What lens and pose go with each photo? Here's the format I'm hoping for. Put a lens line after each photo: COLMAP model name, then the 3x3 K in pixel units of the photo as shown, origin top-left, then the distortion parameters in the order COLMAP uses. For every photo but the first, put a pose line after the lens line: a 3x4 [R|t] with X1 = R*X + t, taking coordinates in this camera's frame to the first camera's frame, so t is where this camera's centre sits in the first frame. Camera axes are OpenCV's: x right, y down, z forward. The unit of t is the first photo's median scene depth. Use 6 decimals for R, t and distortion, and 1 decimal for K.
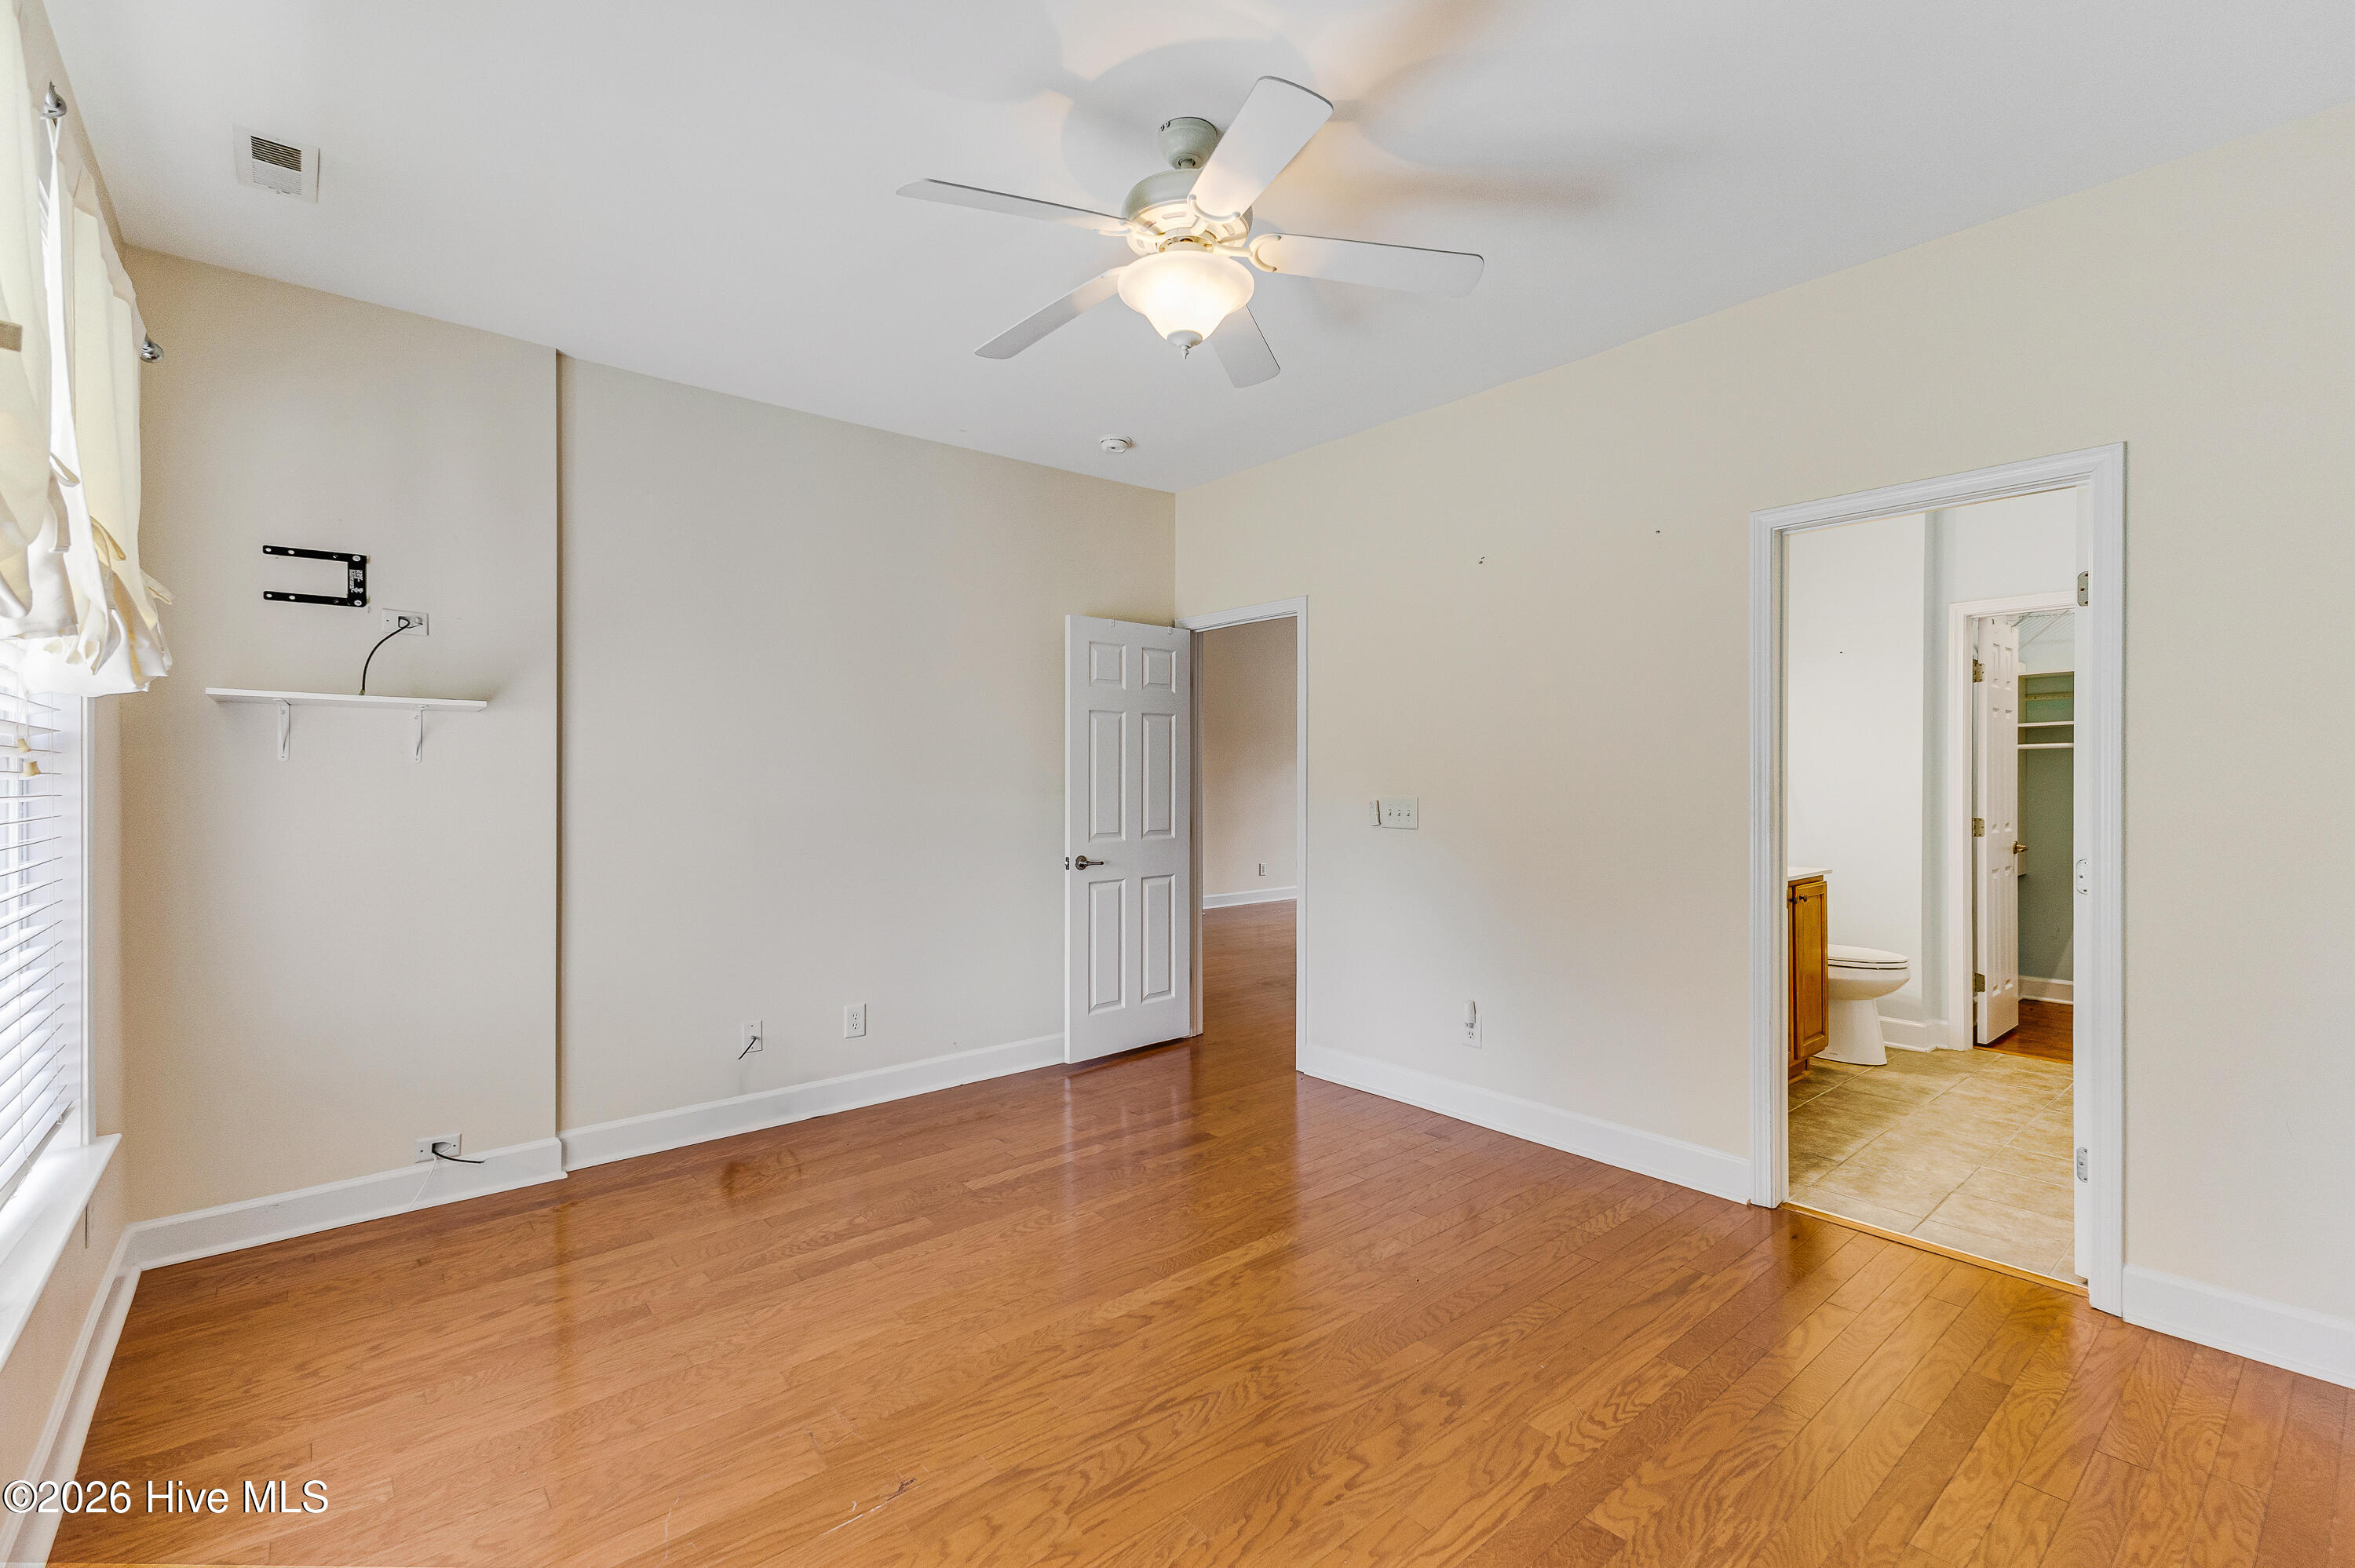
lens RADIAL K [[1042.1, 0, 1182.6], [0, 1042.1, 781.2], [0, 0, 1]] dist [0.005407, -0.000226]
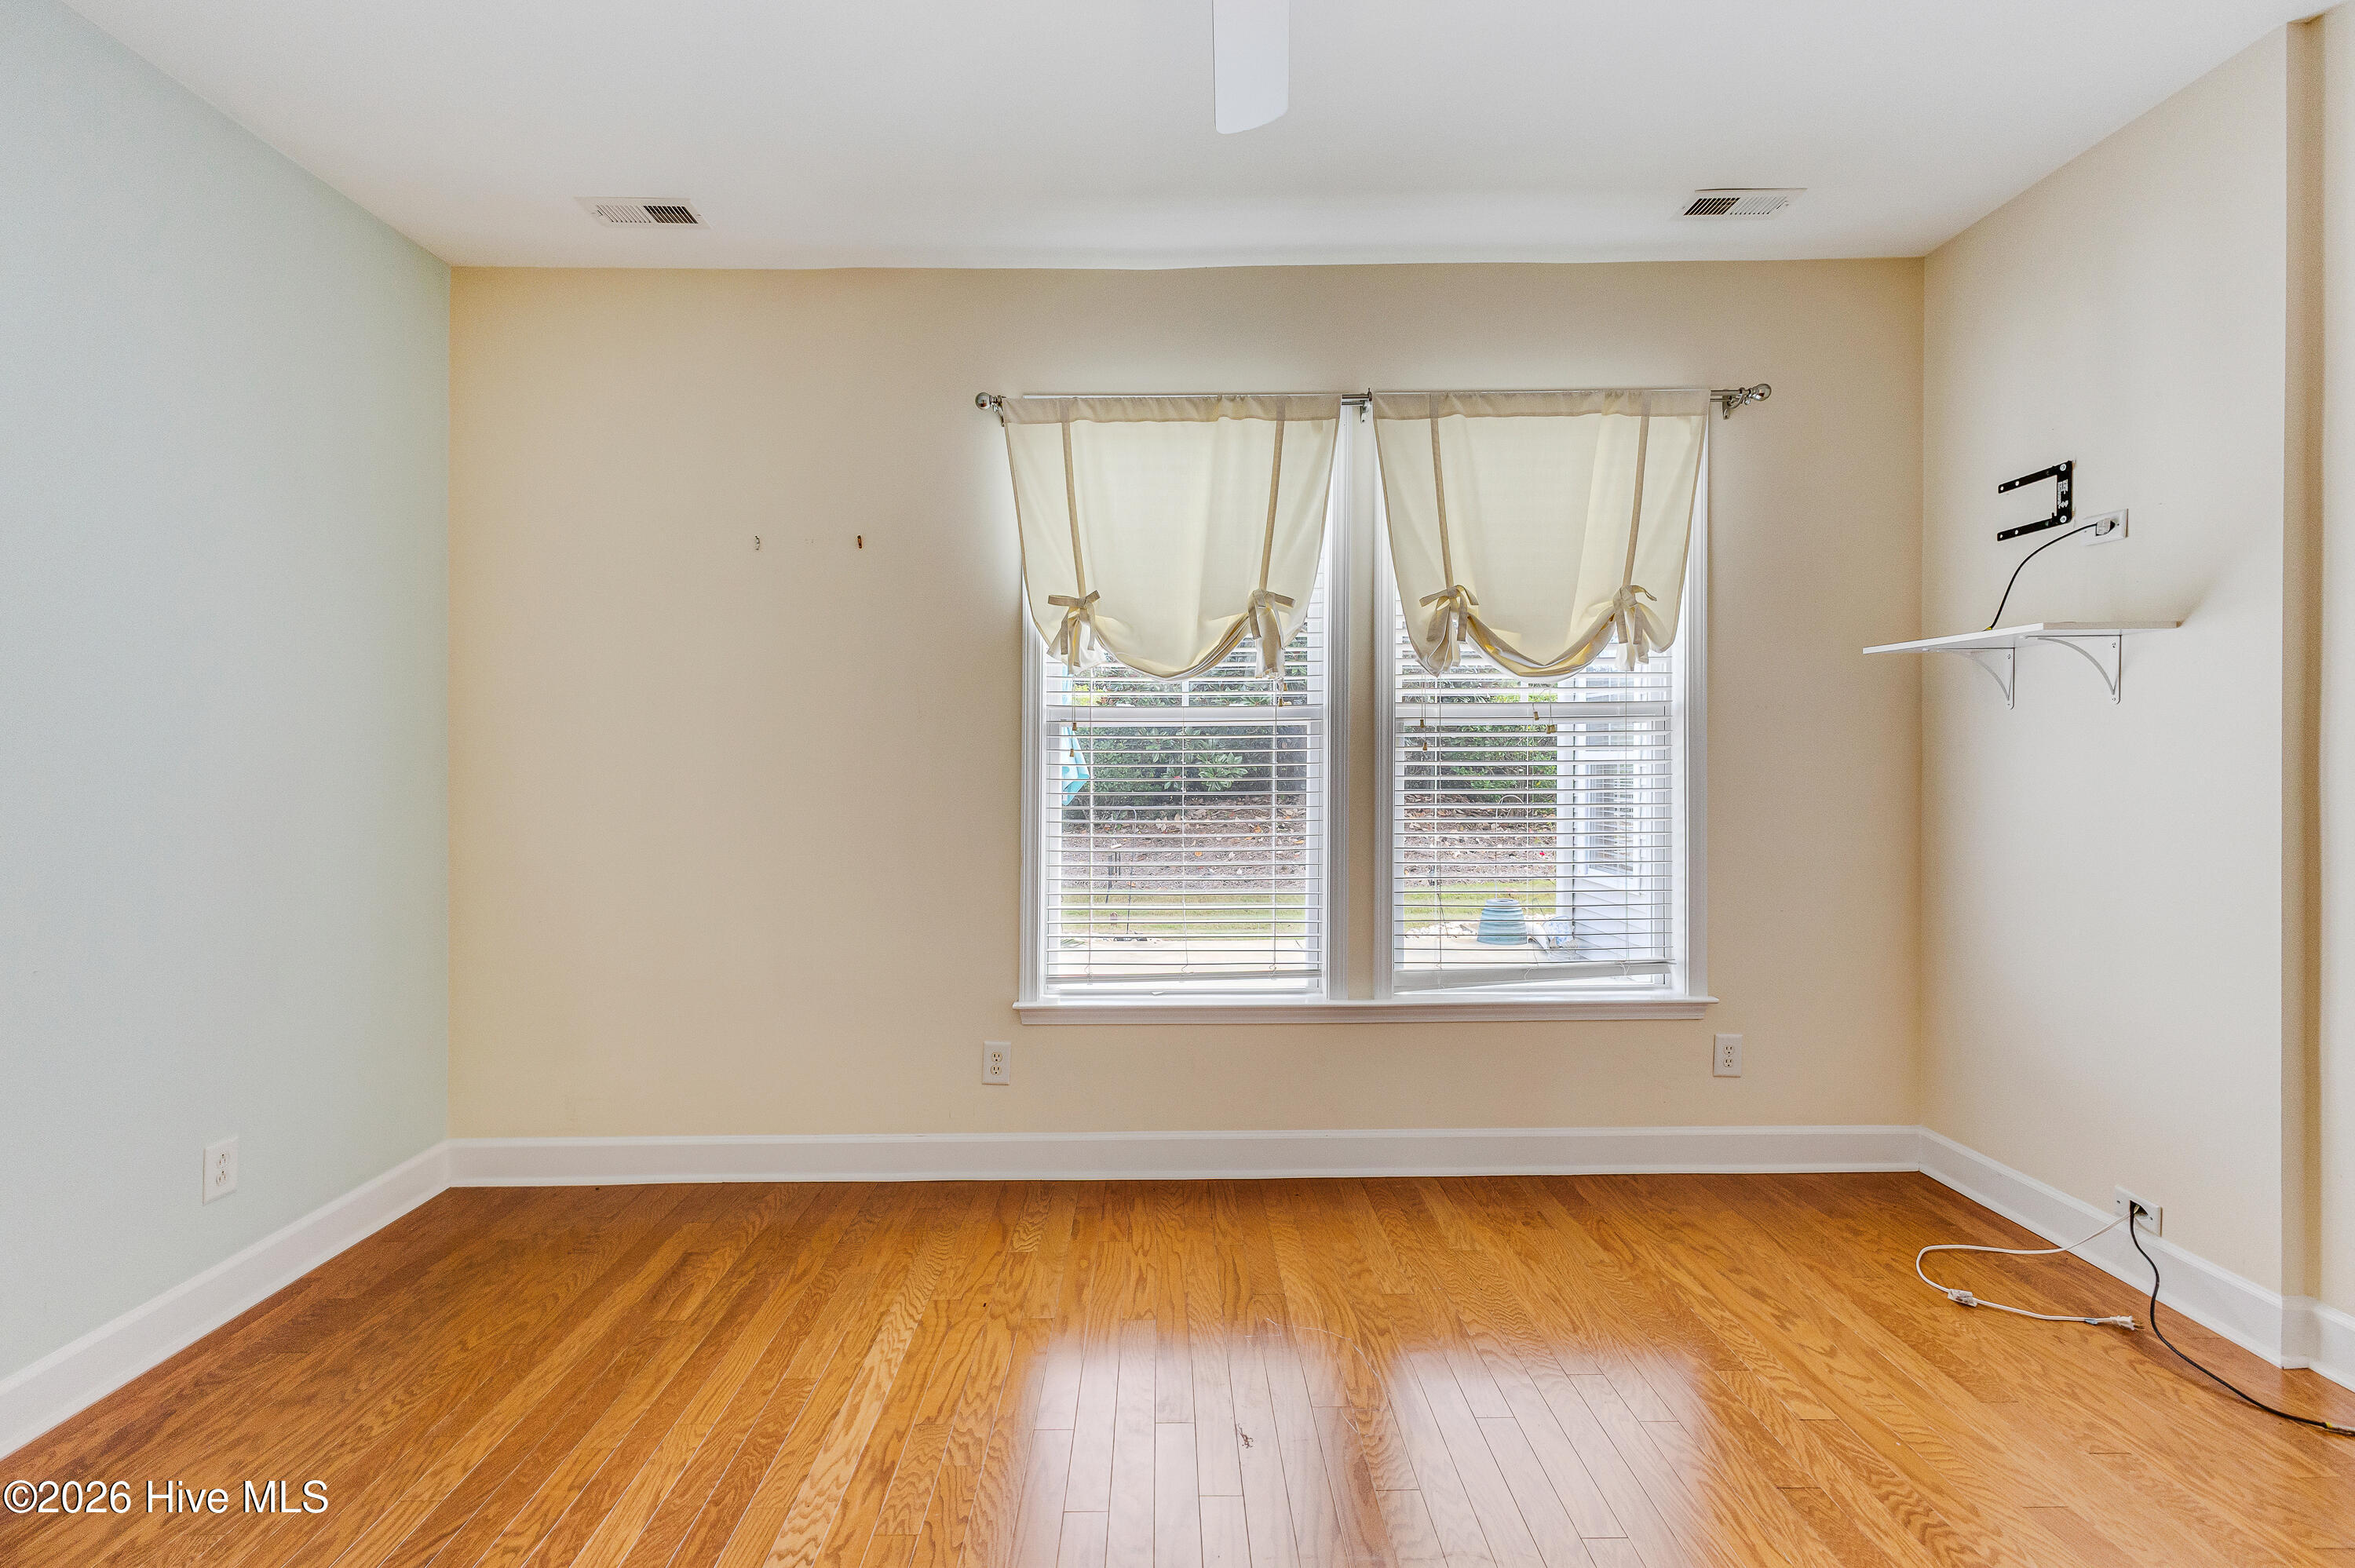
lens RADIAL K [[1024.7, 0, 1172.8], [0, 1024.7, 765.2], [0, 0, 1]] dist [0.015685, -0.002856]
pose [[-0.635217, 0.020007, -0.772074, 0.323849], [0.008735, 0.999787, 0.018721, 0.006724], [0.772284, 0.005148, -0.635256, 0.976887]]
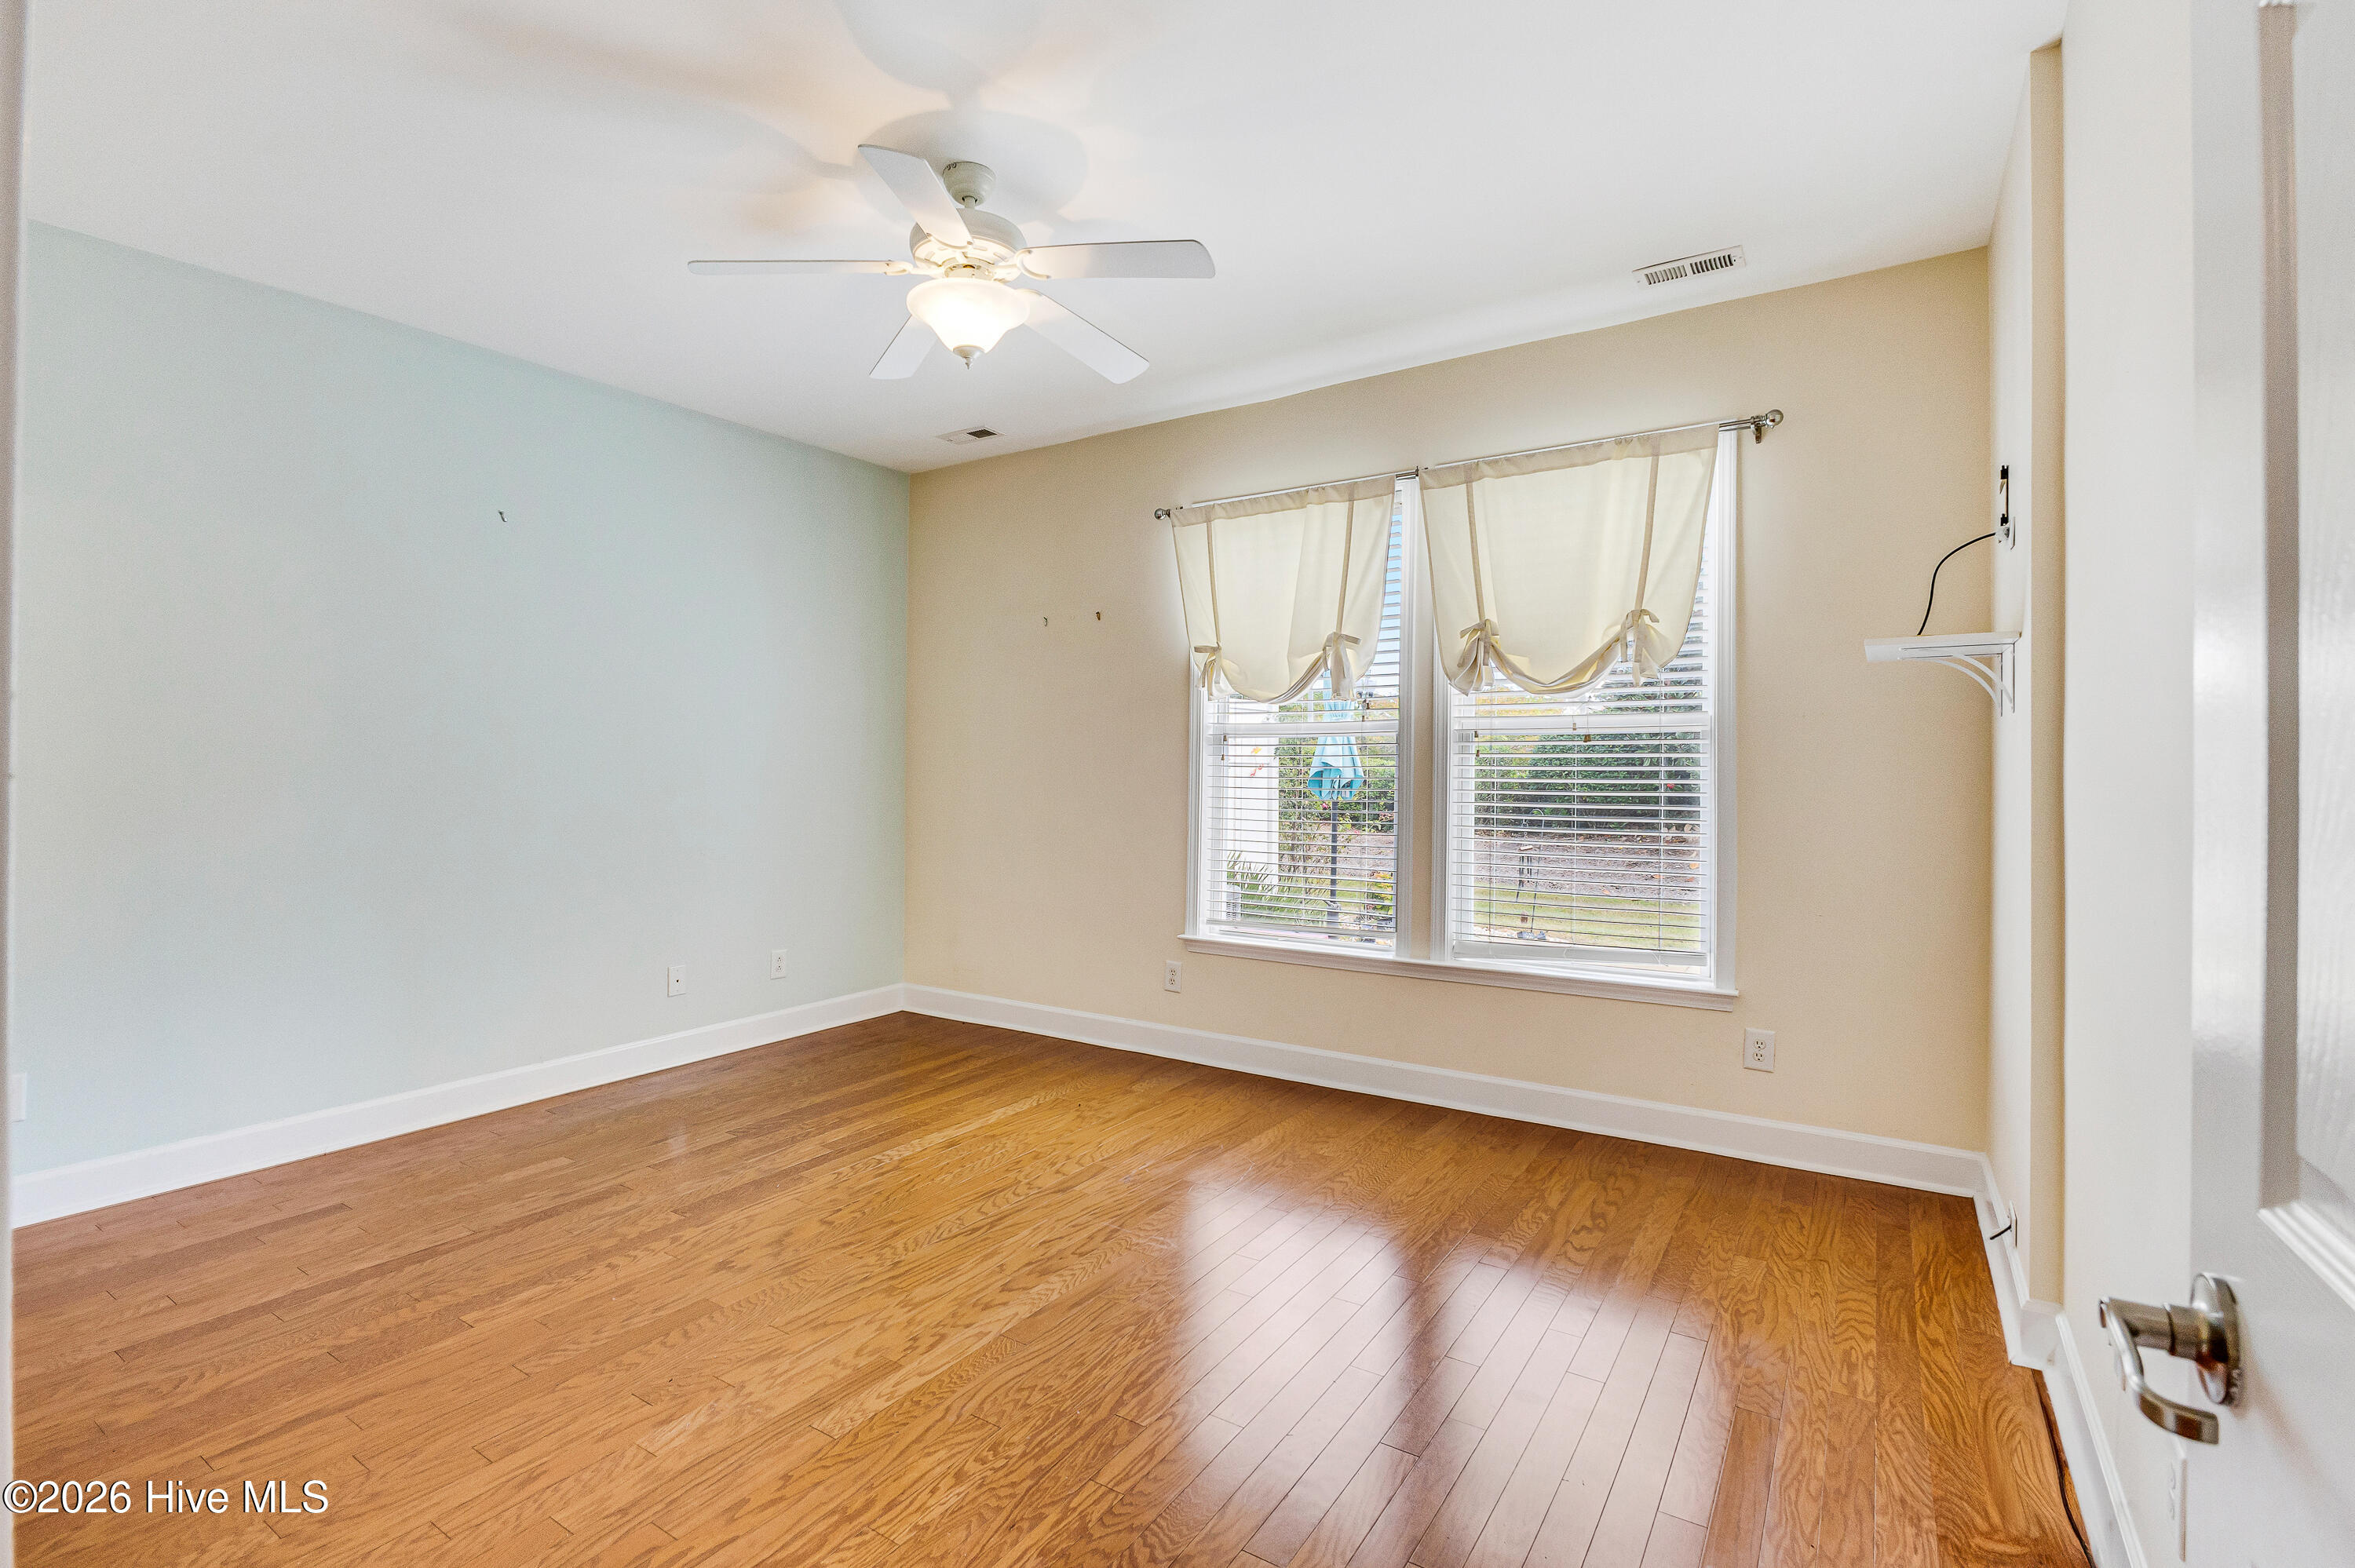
lens RADIAL K [[1076.1, 0, 1220.1], [0, 1076.1, 762.0], [0, 0, 1]] dist [-0.002223, -0.000142]
pose [[-0.950342, 0.007899, -0.311109, 0.069509], [0.006676, 0.999965, 0.004995, 0.010768], [0.311137, 0.002670, -0.950361, 1.628552]]
